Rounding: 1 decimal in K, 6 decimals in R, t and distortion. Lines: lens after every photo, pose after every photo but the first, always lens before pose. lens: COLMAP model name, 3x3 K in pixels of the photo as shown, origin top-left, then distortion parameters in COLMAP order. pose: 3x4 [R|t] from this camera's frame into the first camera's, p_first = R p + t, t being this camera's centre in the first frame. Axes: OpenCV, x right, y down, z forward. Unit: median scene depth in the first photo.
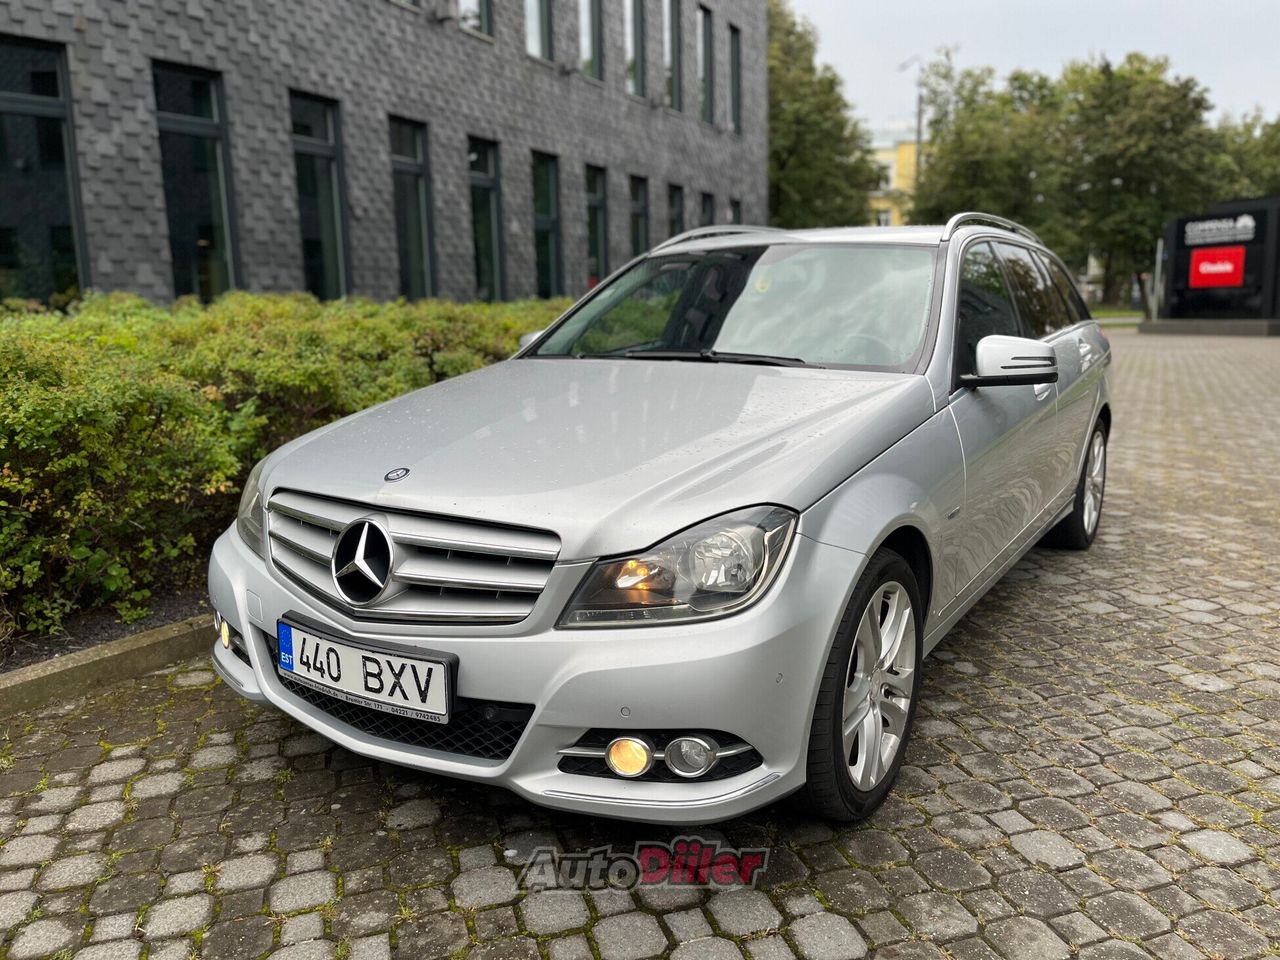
lens RADIAL K [[974.1, 0, 635.7], [0, 974.1, 480.8], [0, 0, 1]] dist [0.069376, -0.103803]
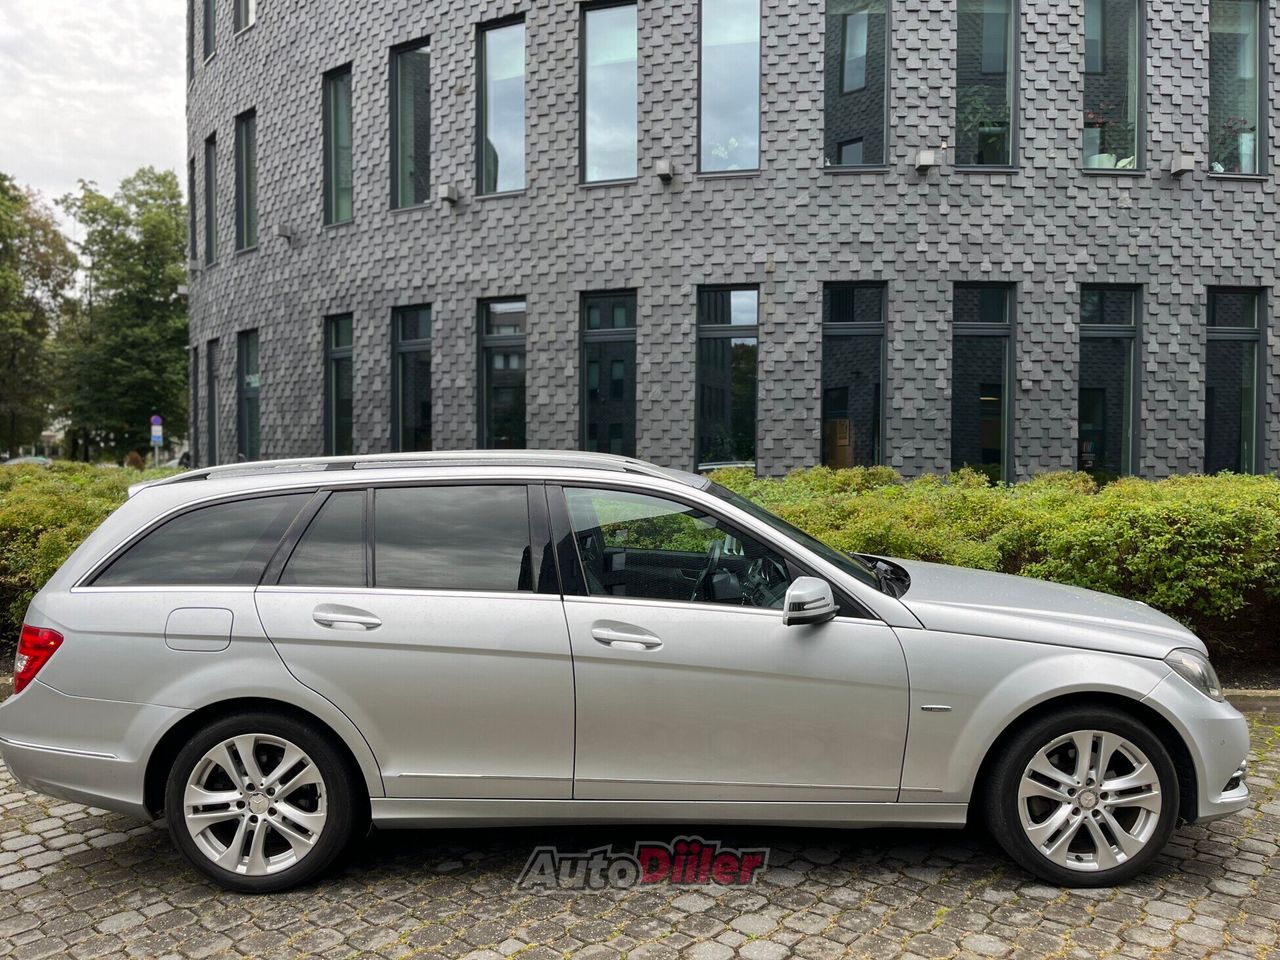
lens RADIAL K [[974.1, 0, 634.0], [0, 974.1, 484.0], [0, 0, 1]] dist [0.069376, -0.103803]
pose [[0.512738, 0.044442, -0.857394, 0.486312], [-0.158756, 0.986345, -0.043814, -0.078597], [0.843739, 0.158582, 0.512792, 0.188034]]
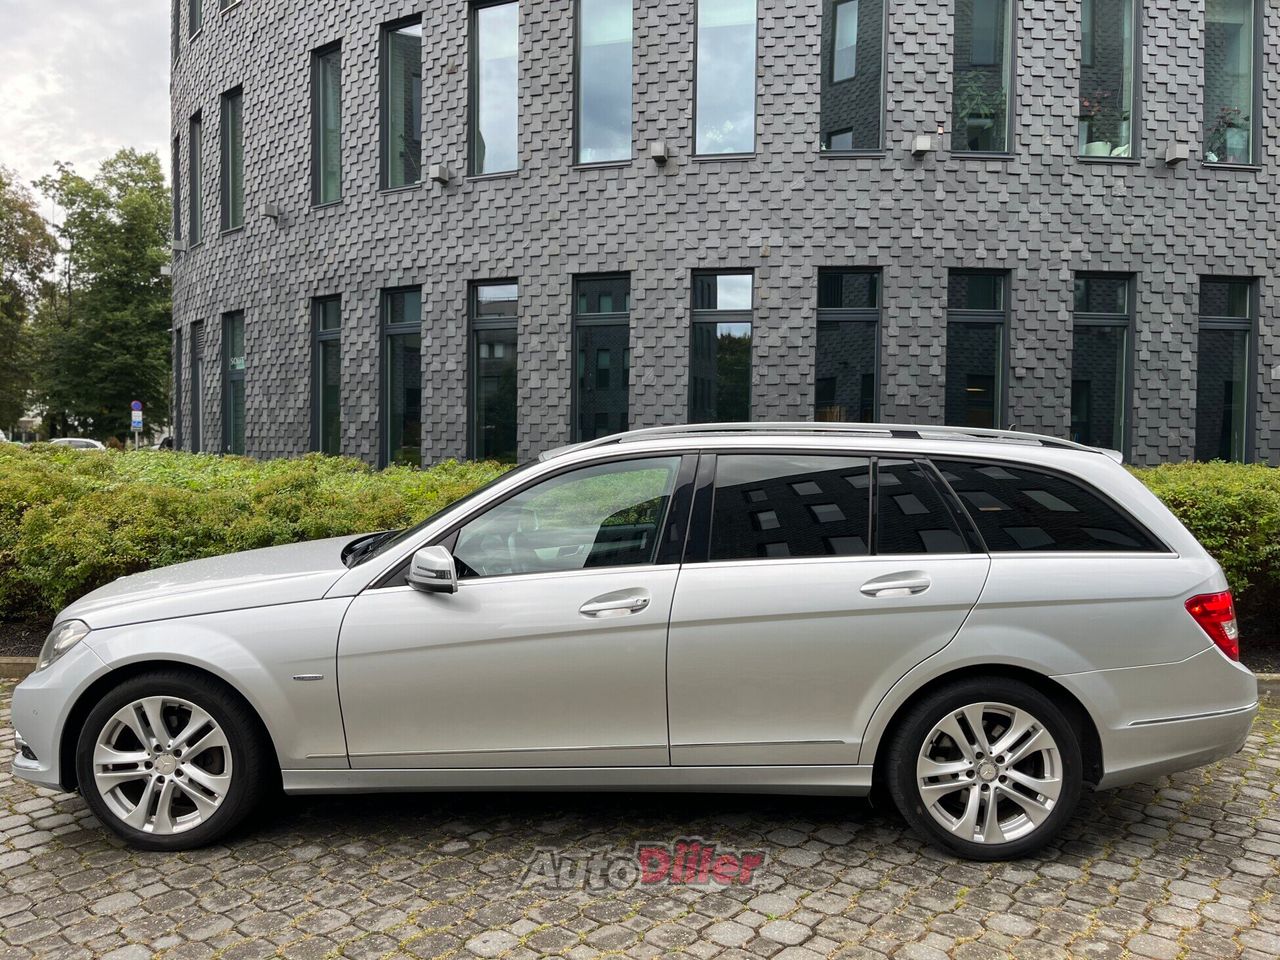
lens RADIAL K [[974.1, 0, 635.6], [0, 974.1, 480.4], [0, 0, 1]] dist [0.069376, -0.103803]
pose [[0.528355, 0.052874, -0.847375, 0.471434], [-0.164814, 0.985461, -0.041275, -0.069332], [0.832873, 0.161467, 0.529388, 0.184770]]
